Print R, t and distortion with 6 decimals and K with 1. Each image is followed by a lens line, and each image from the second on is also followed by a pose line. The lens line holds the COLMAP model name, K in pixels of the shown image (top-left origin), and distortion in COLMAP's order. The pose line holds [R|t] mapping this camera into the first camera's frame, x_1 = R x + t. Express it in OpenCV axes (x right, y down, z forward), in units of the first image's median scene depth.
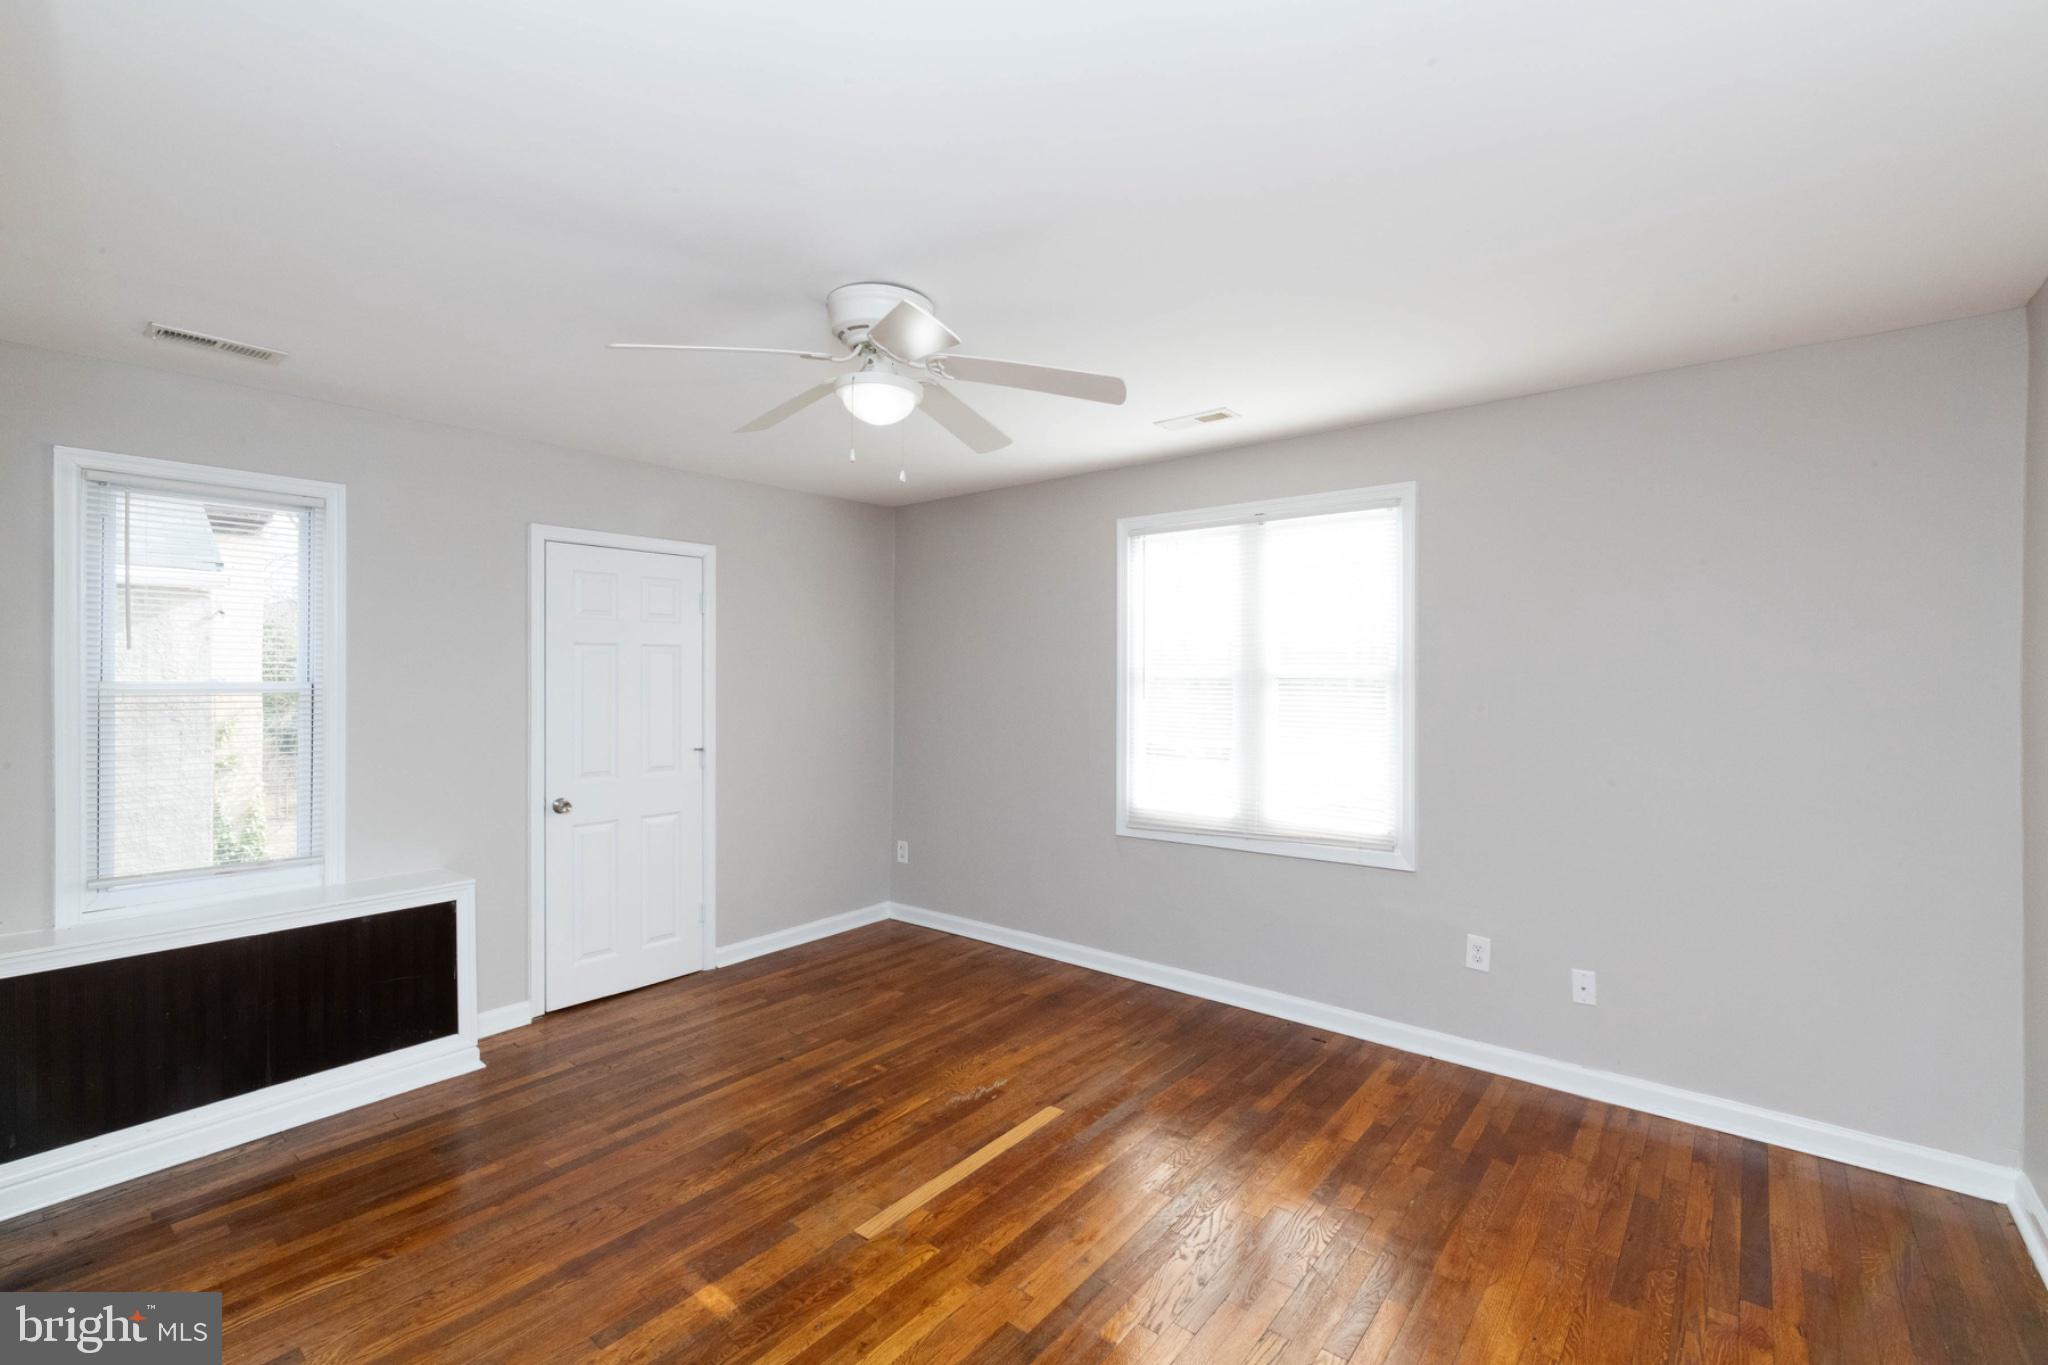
lens RADIAL K [[882.1, 0, 1016.9], [0, 882.1, 675.7], [0, 0, 1]] dist [0.001325, 0.000062]
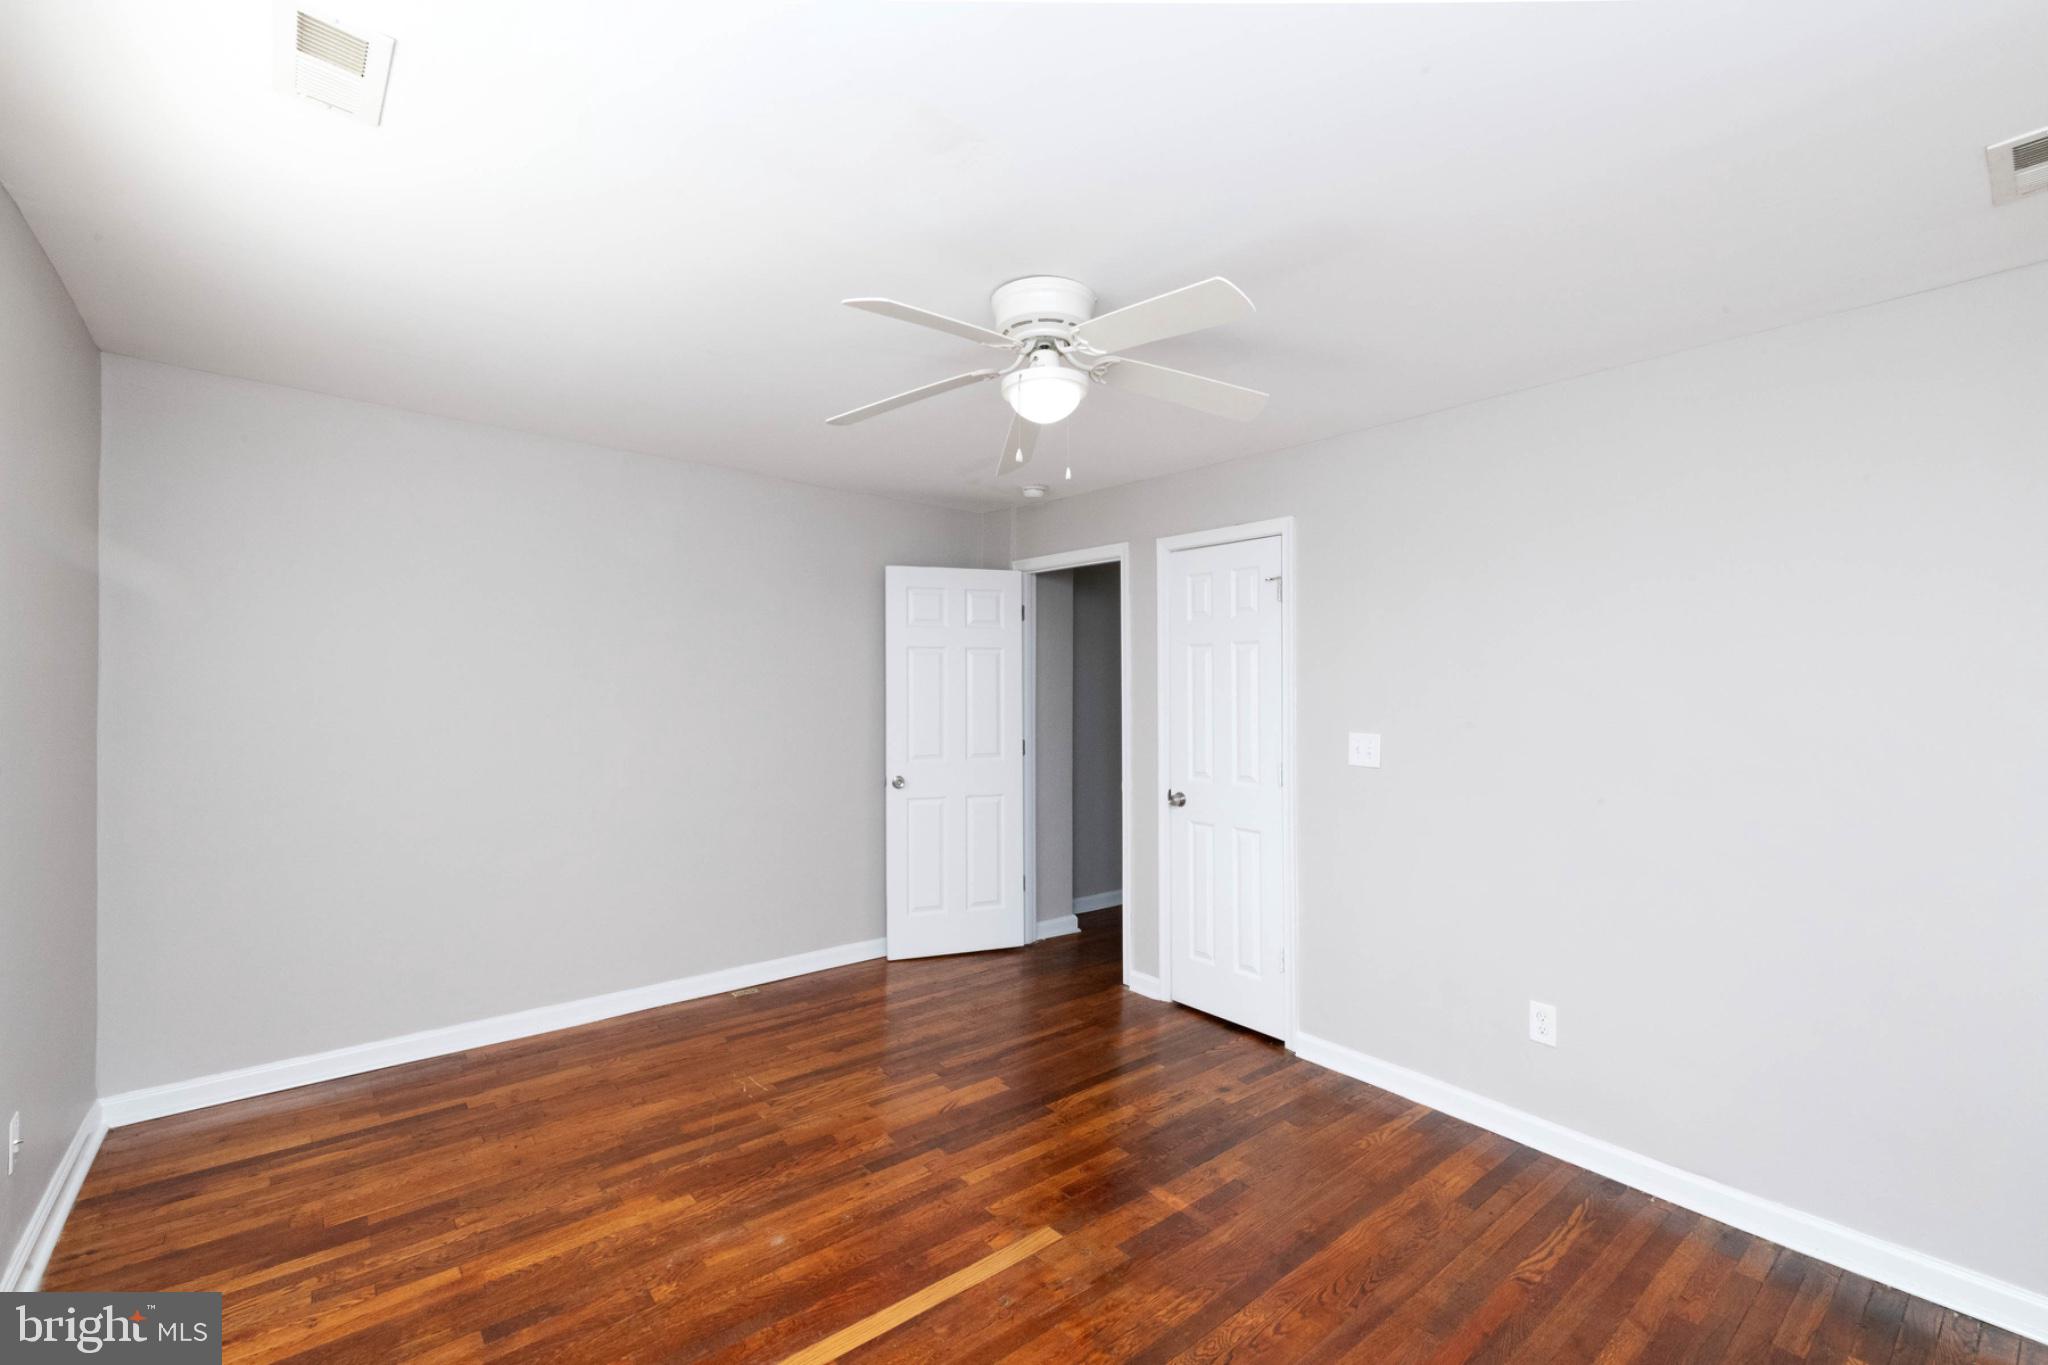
lens RADIAL K [[882.1, 0, 1024.6], [0, 882.1, 688.9], [0, 0, 1]] dist [0.001325, 0.000062]
pose [[-0.984125, -0.010340, 0.177176, -0.329096], [-0.012441, 0.999865, -0.010750, 0.002438], [-0.177041, -0.012784, -0.984120, 2.107166]]
